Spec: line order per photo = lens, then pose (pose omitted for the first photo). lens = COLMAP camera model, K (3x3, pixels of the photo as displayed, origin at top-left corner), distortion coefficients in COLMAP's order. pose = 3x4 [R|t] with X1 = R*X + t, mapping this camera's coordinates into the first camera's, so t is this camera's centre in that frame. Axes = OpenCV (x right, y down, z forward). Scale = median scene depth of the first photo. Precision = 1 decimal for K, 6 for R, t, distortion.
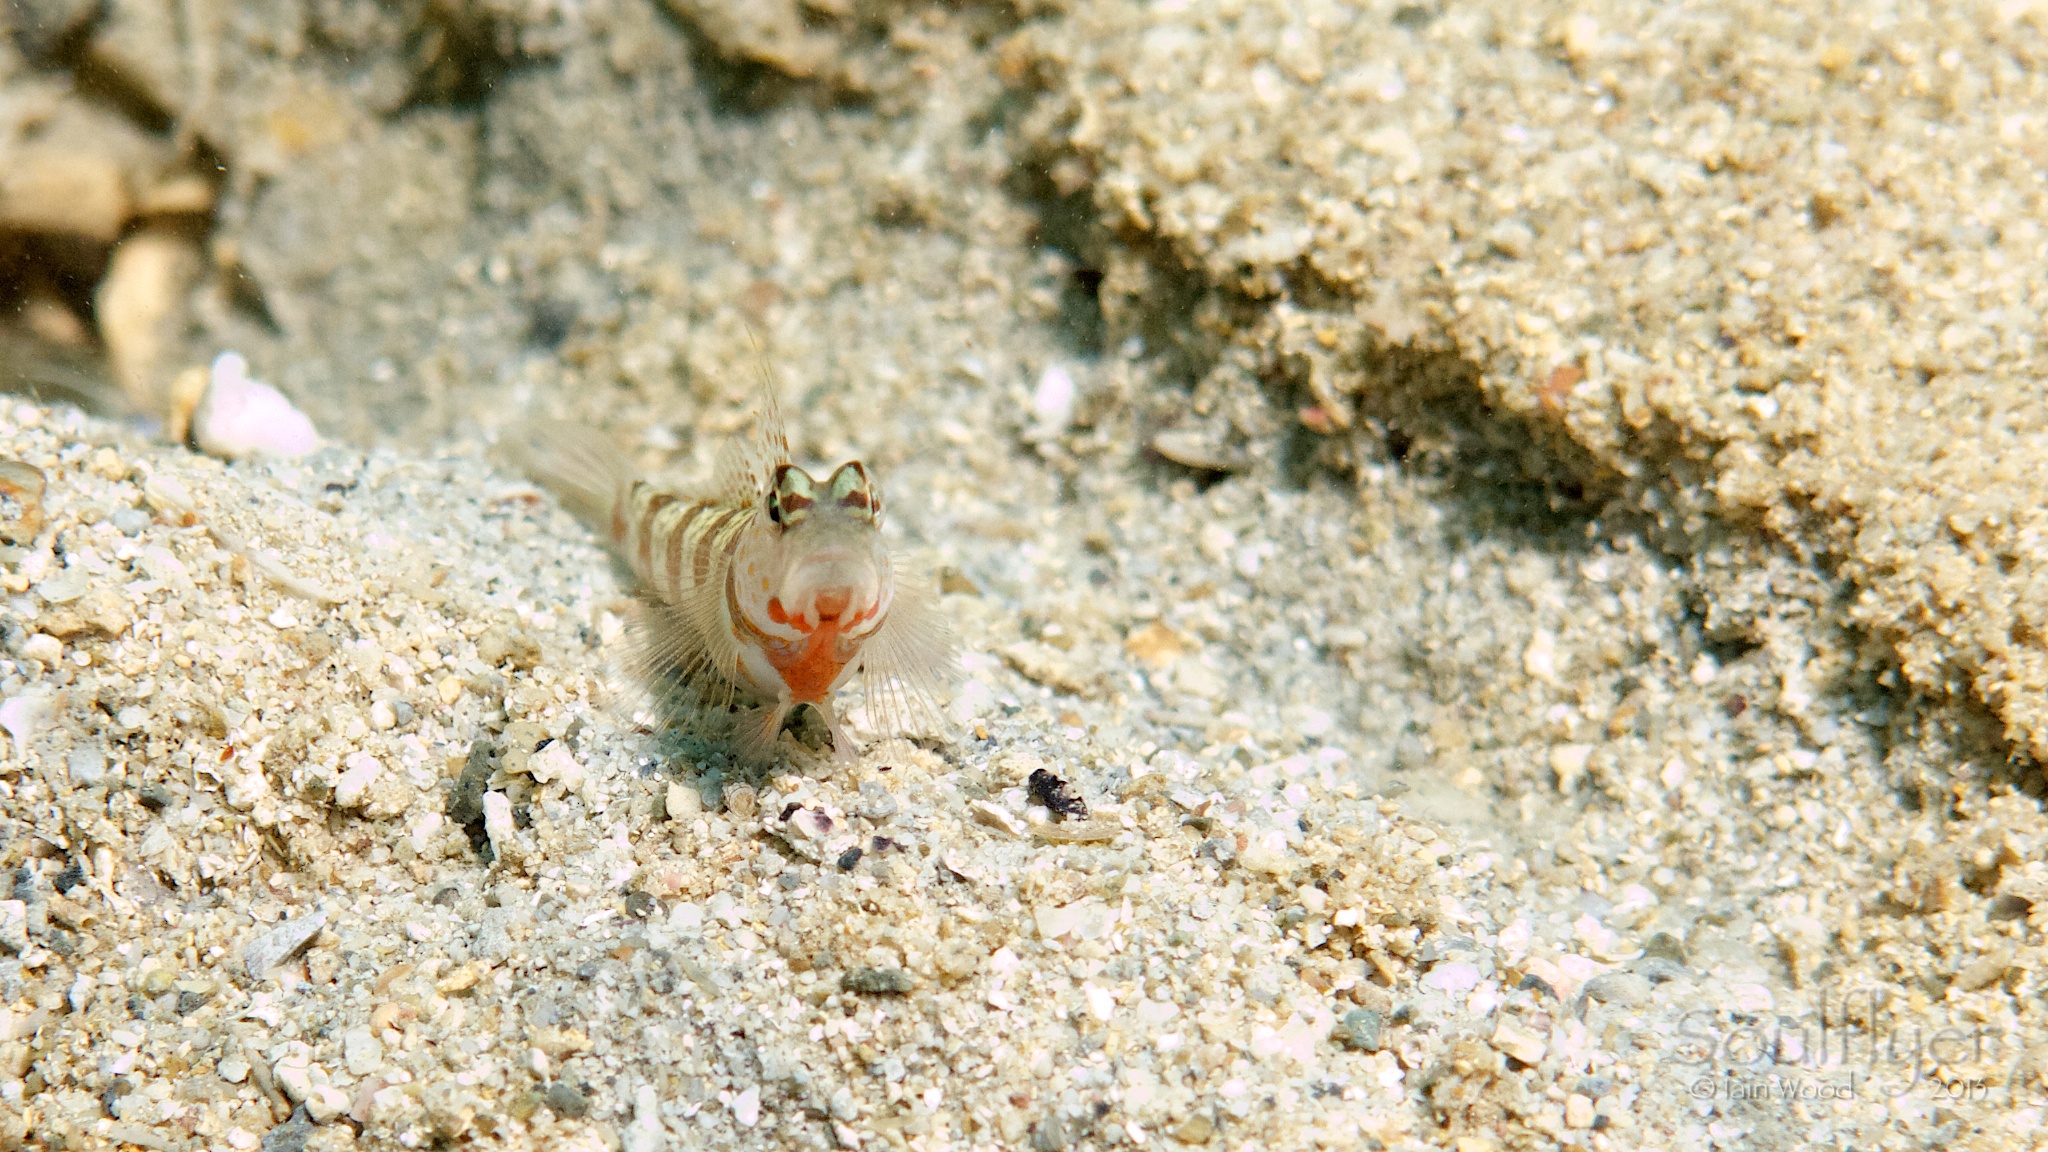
lens RADIAL K [[10942.1, 0, 1024.0], [0, 10942.1, 576.0], [0, 0, 1]] dist [0.233158, -2.868677]
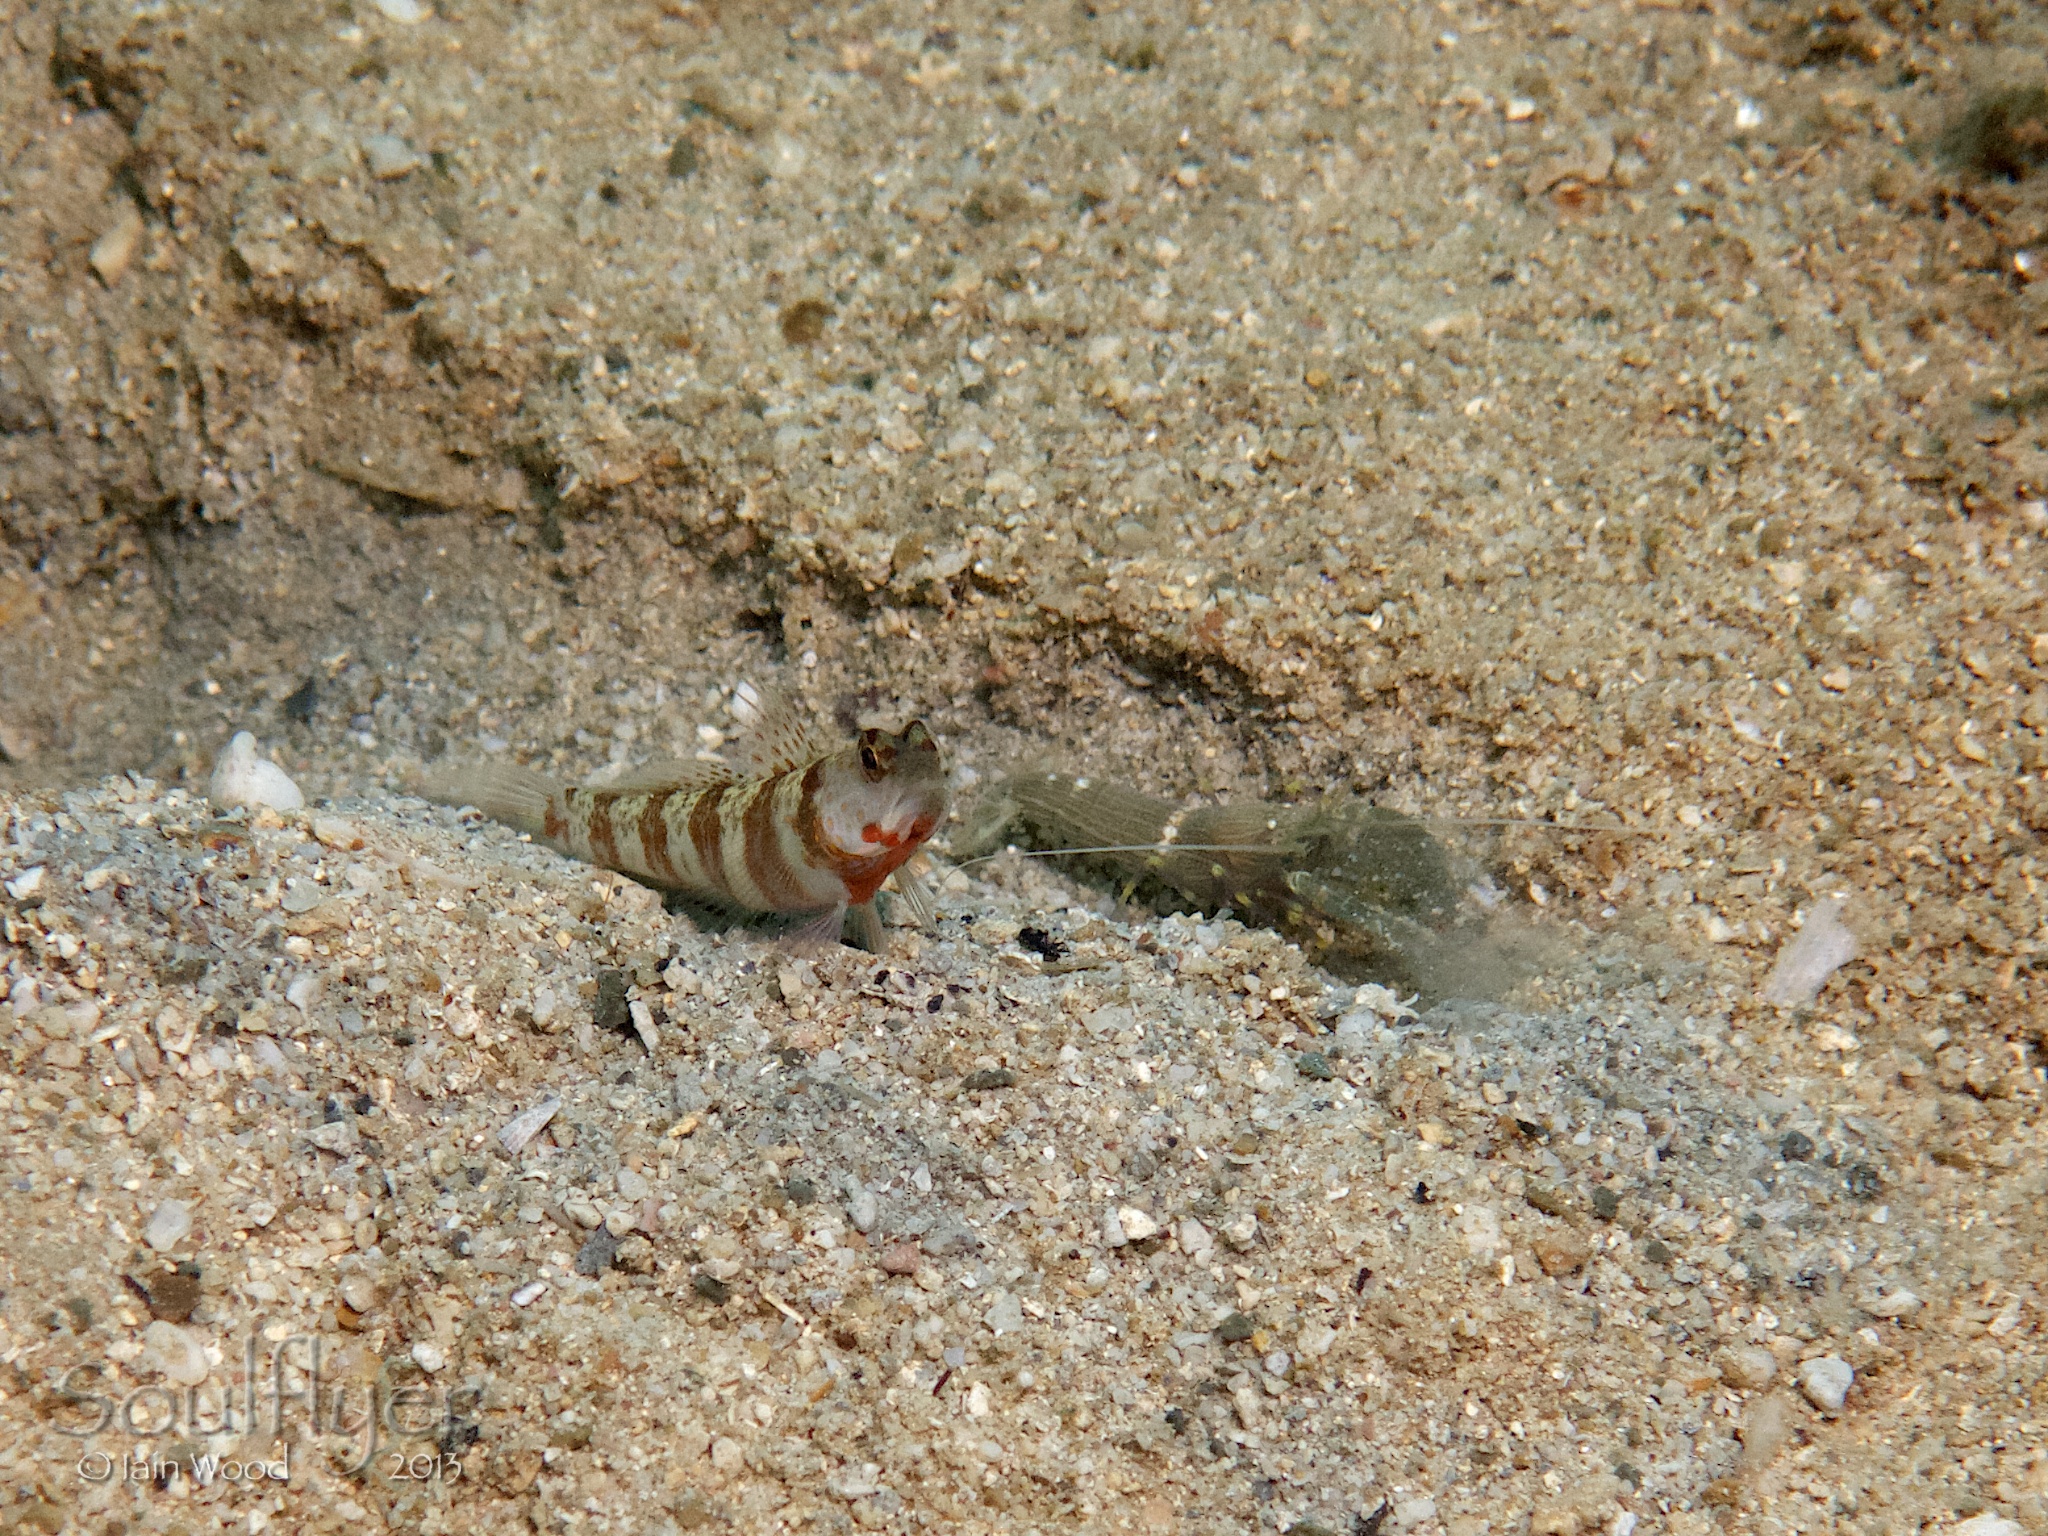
lens RADIAL K [[10352.6, 0, 1024.0], [0, 10352.6, 768.0], [0, 0, 1]] dist [0.118427, 0.810587]
pose [[0.960176, -0.136859, 0.243583, -0.320700], [0.143979, 0.989513, -0.011584, 0.012833], [-0.239443, 0.046193, 0.969811, -0.295184]]
